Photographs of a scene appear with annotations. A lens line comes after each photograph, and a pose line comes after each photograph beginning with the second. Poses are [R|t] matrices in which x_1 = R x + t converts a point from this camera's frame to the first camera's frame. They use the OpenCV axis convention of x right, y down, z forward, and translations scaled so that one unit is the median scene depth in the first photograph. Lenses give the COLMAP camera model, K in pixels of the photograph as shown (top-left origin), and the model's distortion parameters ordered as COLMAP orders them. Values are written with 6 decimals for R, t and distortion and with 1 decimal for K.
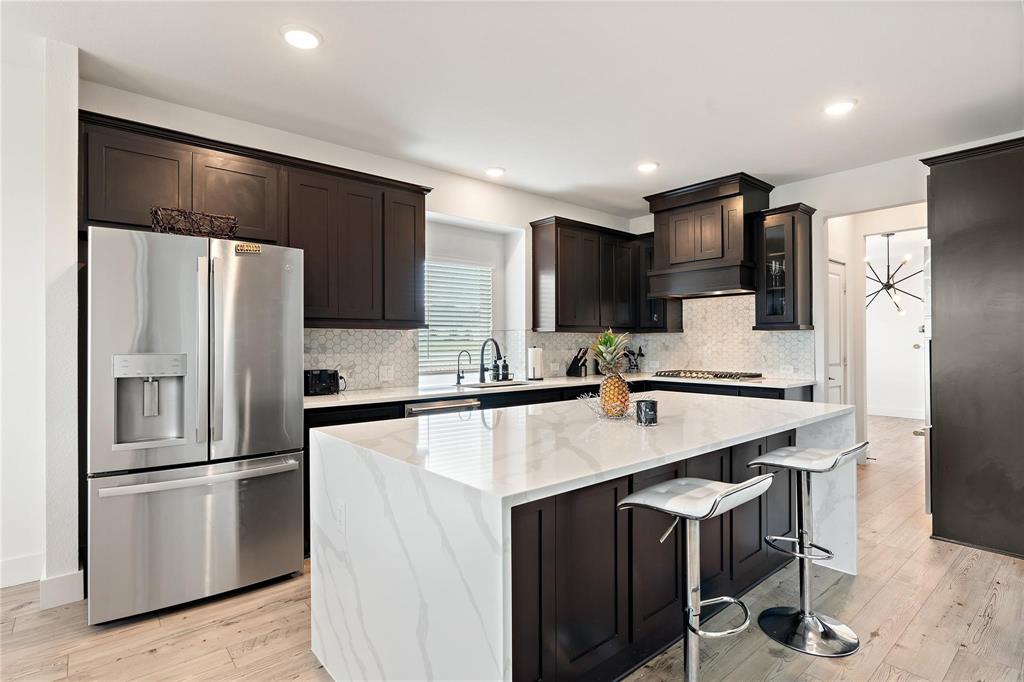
lens RADIAL K [[513.9, 0, 513.9], [0, 513.9, 340.0], [0, 0, 1]] dist [-0.004526, -0.001496]
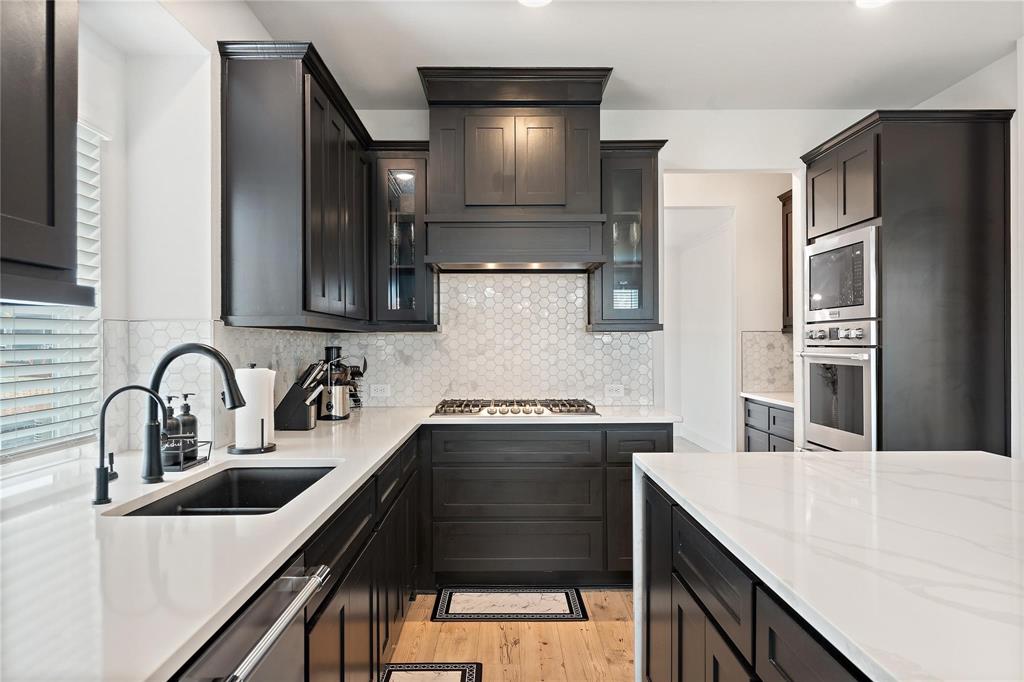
lens RADIAL K [[696.9, 0, 511.4], [0, 696.9, 340.3], [0, 0, 1]] dist [-0.004642, -0.000521]
pose [[0.646424, 0.004220, 0.762967, -0.241357], [-0.003563, 0.999990, -0.002512, -0.004912], [-0.762970, -0.001095, 0.646433, 0.530938]]
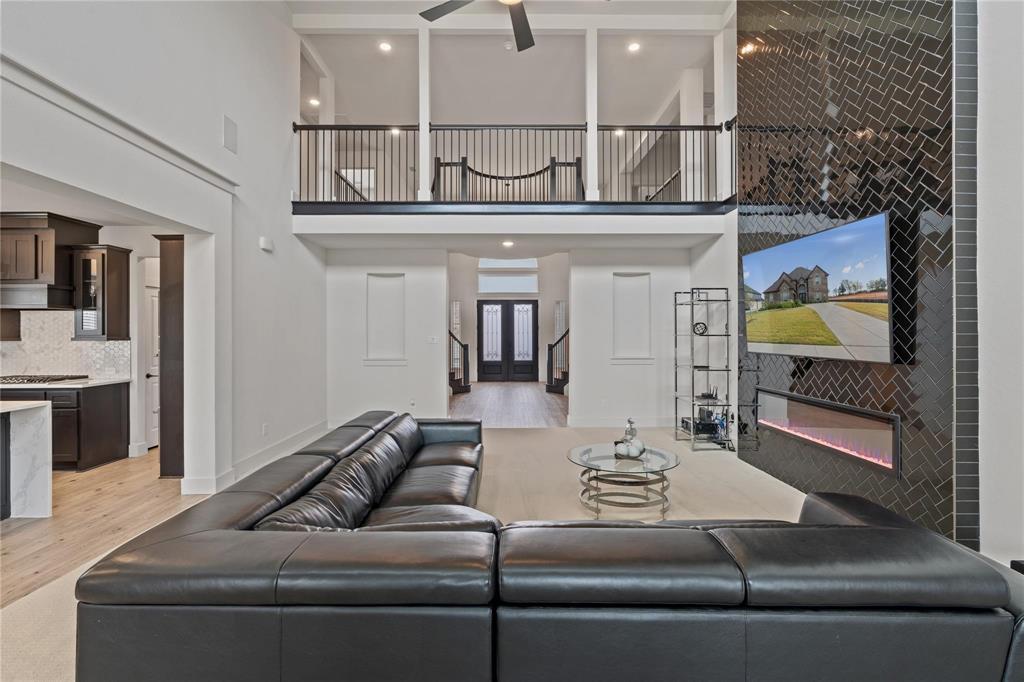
lens RADIAL K [[461.4, 0, 498.2], [0, 461.4, 331.9], [0, 0, 1]] dist [-0.005197, 0.000206]
pose [[0.652992, -0.000511, 0.757365, 0.300113], [-0.002535, 0.999993, 0.002860, -0.046612], [-0.757361, -0.003788, 0.652986, -0.488100]]
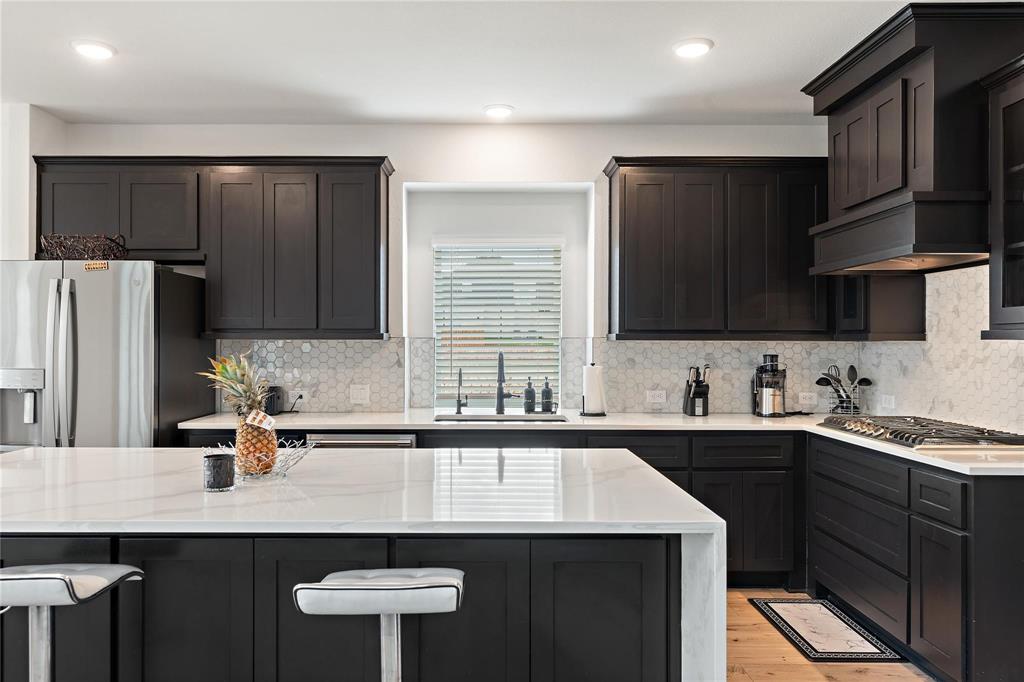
lens RADIAL K [[727.5, 0, 482.5], [0, 727.5, 343.5], [0, 0, 1]] dist [-0.011731, 0.003602]
pose [[0.753469, 0.005803, -0.657458, 0.553871], [-0.000857, 0.999969, 0.007843, -0.020263], [0.657483, -0.005346, 0.753450, 0.229453]]
